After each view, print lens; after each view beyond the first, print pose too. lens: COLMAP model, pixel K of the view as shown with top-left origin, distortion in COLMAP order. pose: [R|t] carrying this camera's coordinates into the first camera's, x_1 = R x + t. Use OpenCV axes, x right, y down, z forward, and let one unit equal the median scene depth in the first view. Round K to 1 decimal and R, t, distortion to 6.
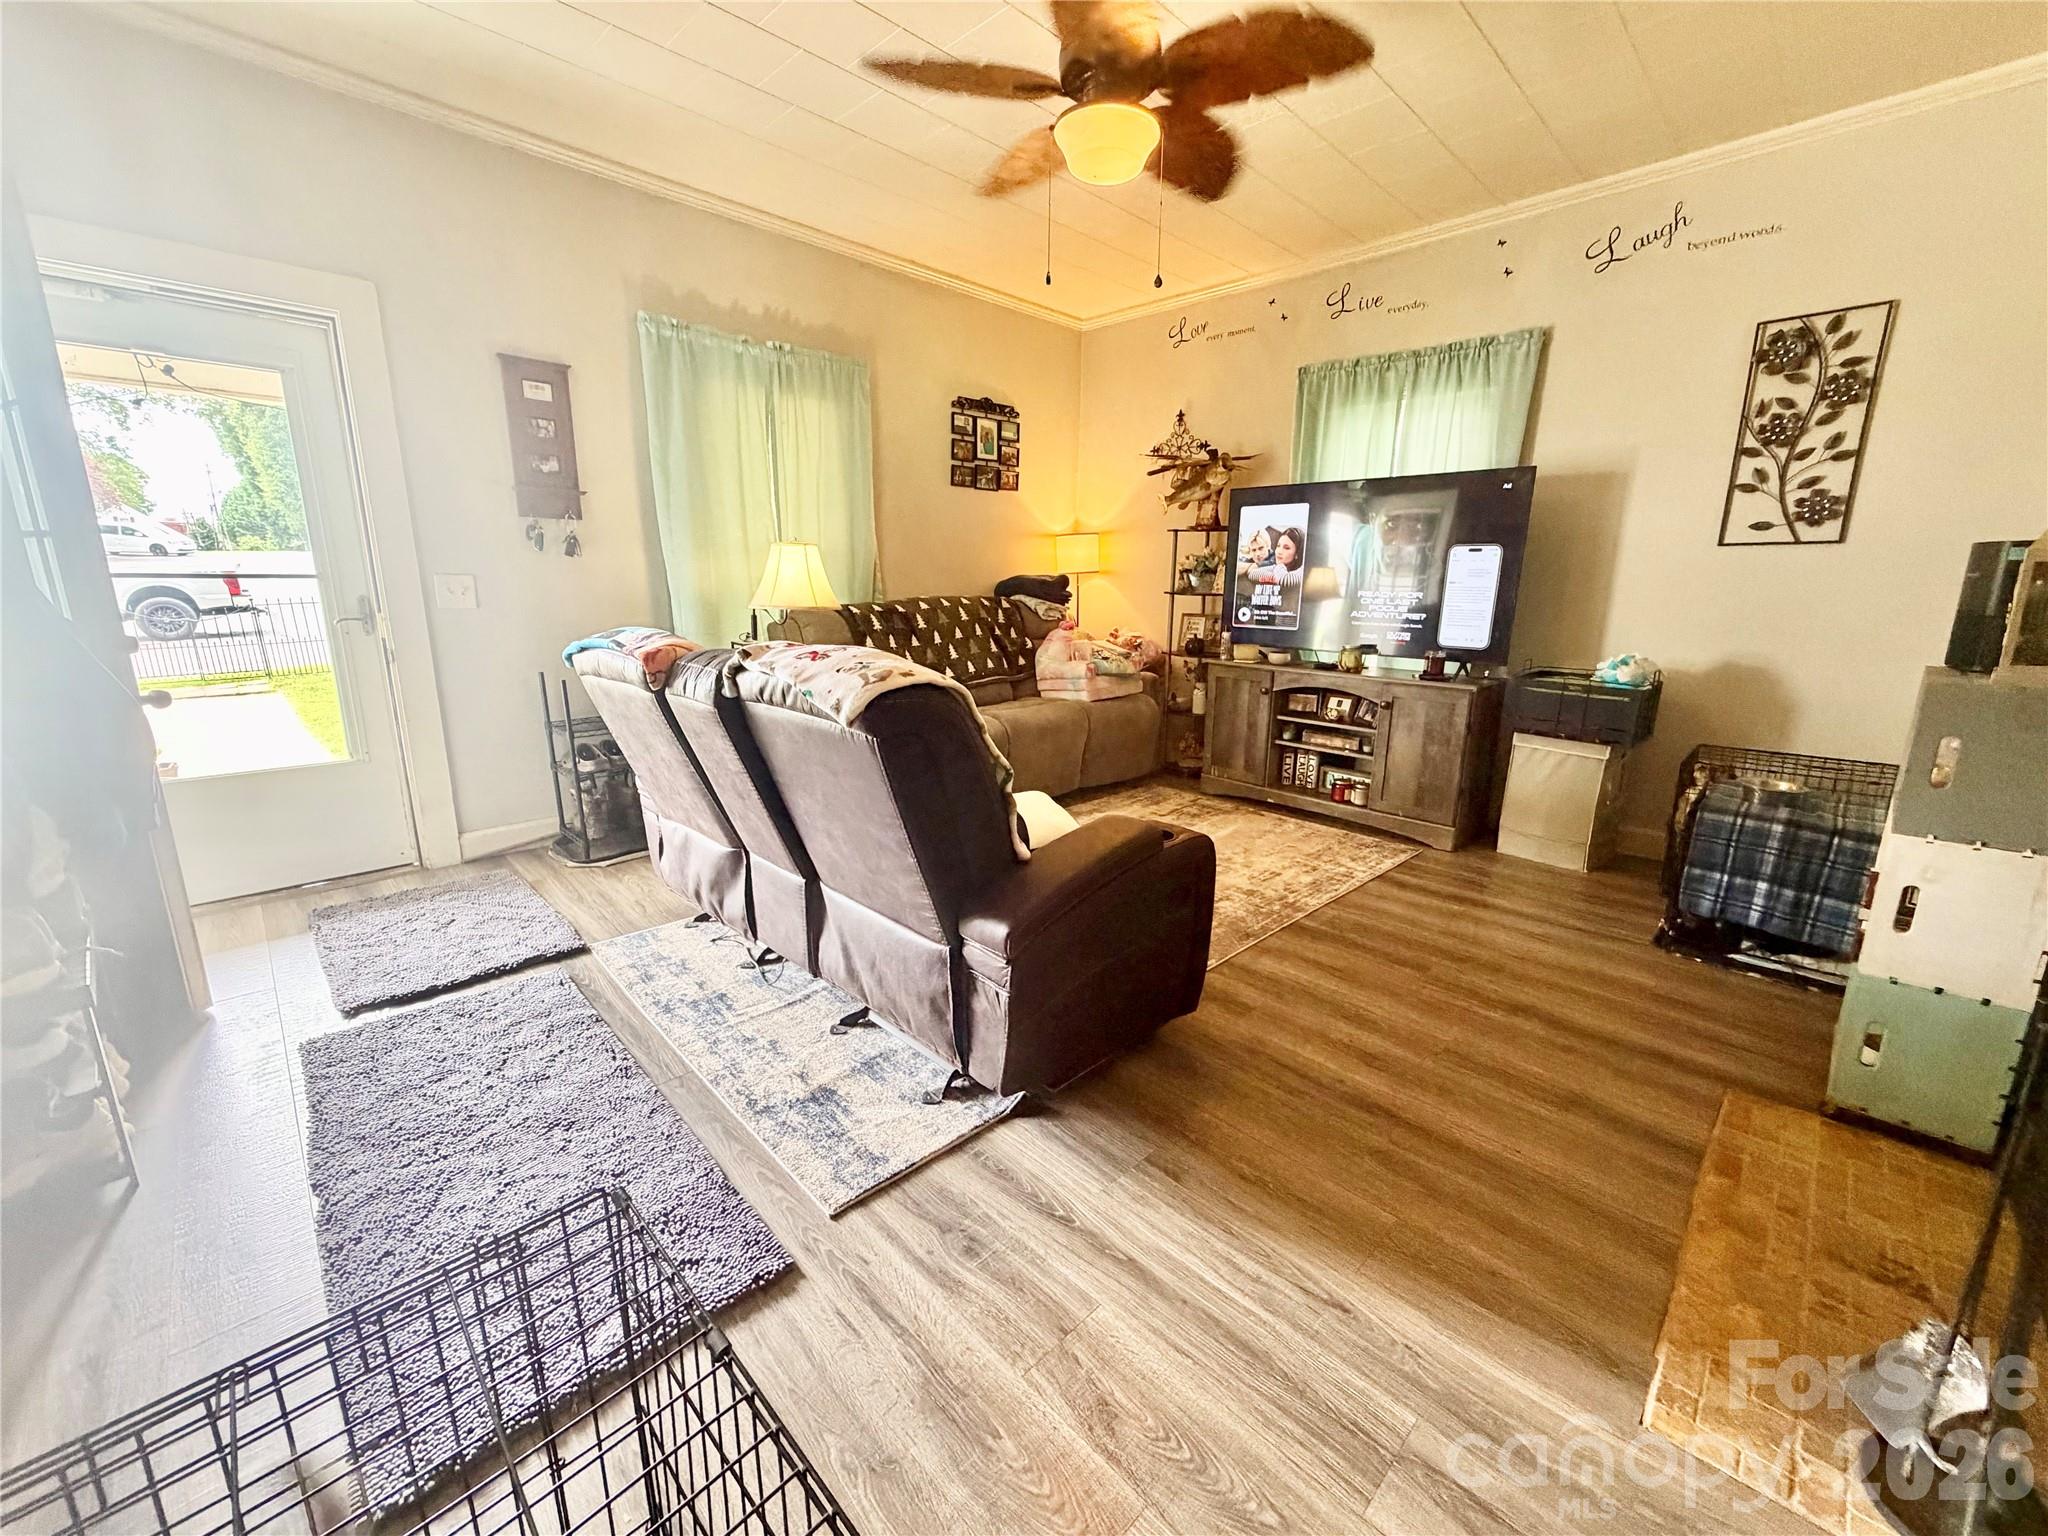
lens RADIAL K [[809.0, 0, 1021.8], [0, 809.0, 761.5], [0, 0, 1]] dist [-0.007491, 0.002058]
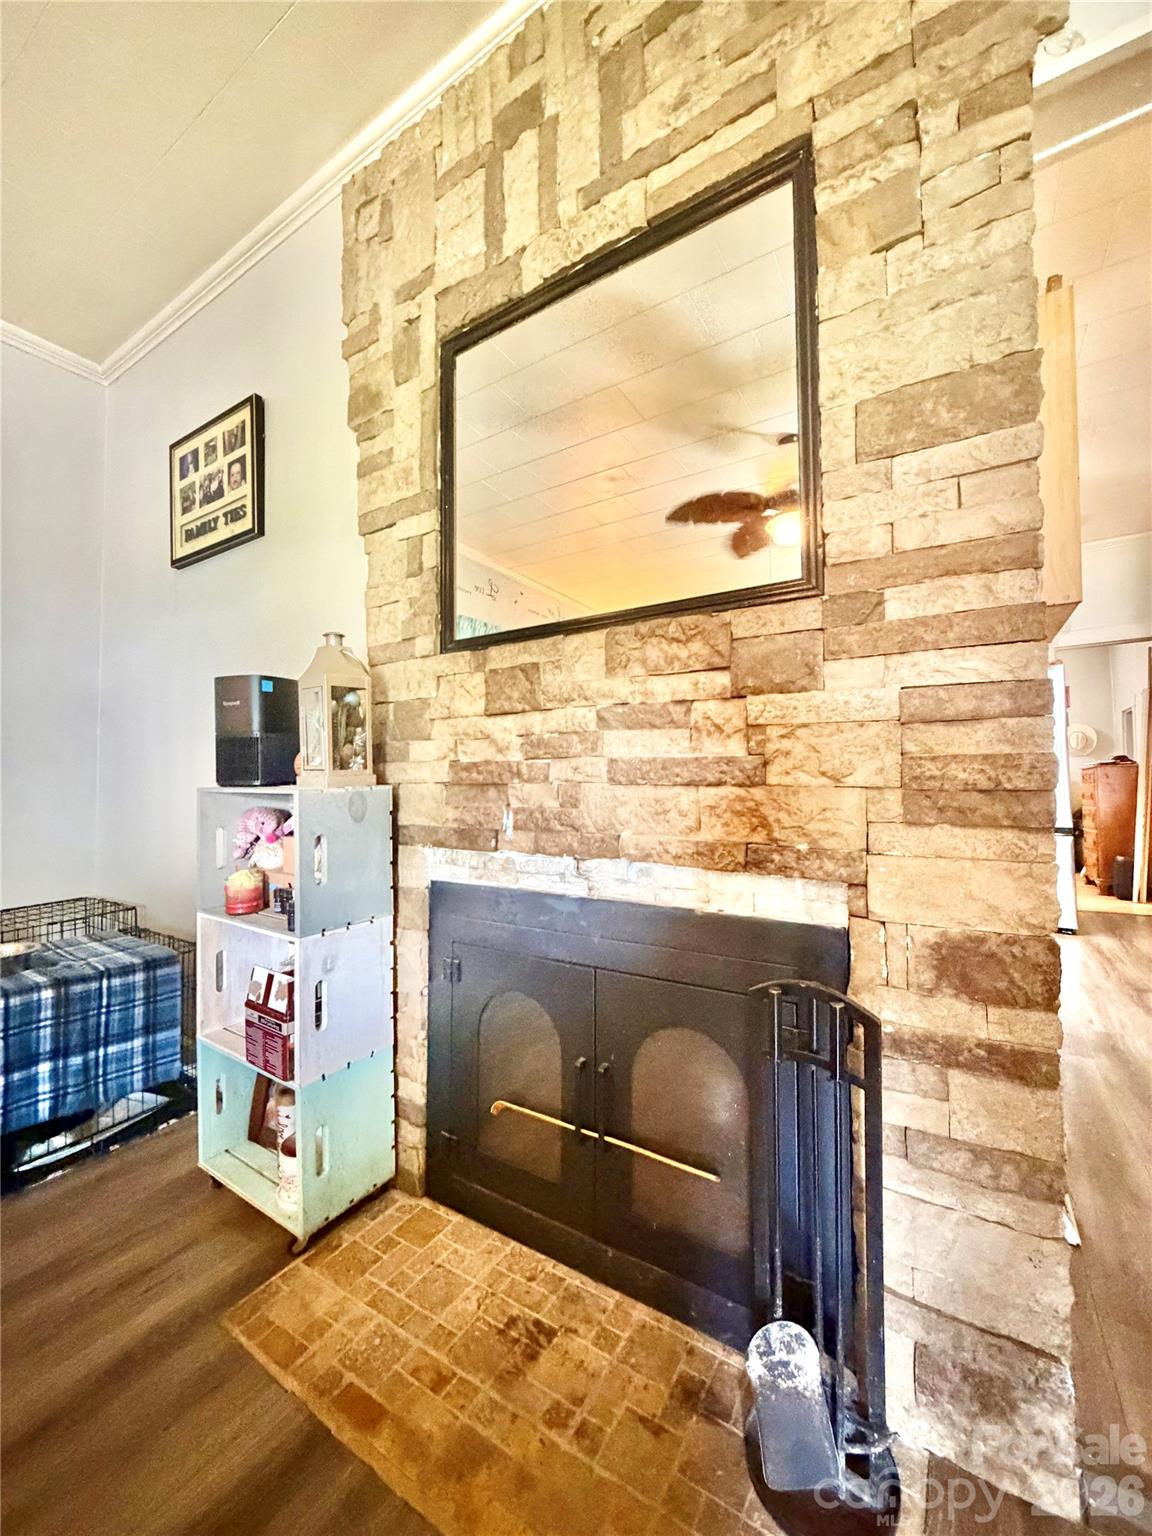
lens RADIAL K [[606.7, 0, 576.9], [0, 606.7, 774.3], [0, 0, 1]] dist [-0.007491, 0.002058]
pose [[-0.230975, 0.001108, 0.972959, 0.183396], [0.223689, 0.973273, 0.051994, -0.051434], [-0.946897, 0.229649, -0.225050, 0.550786]]
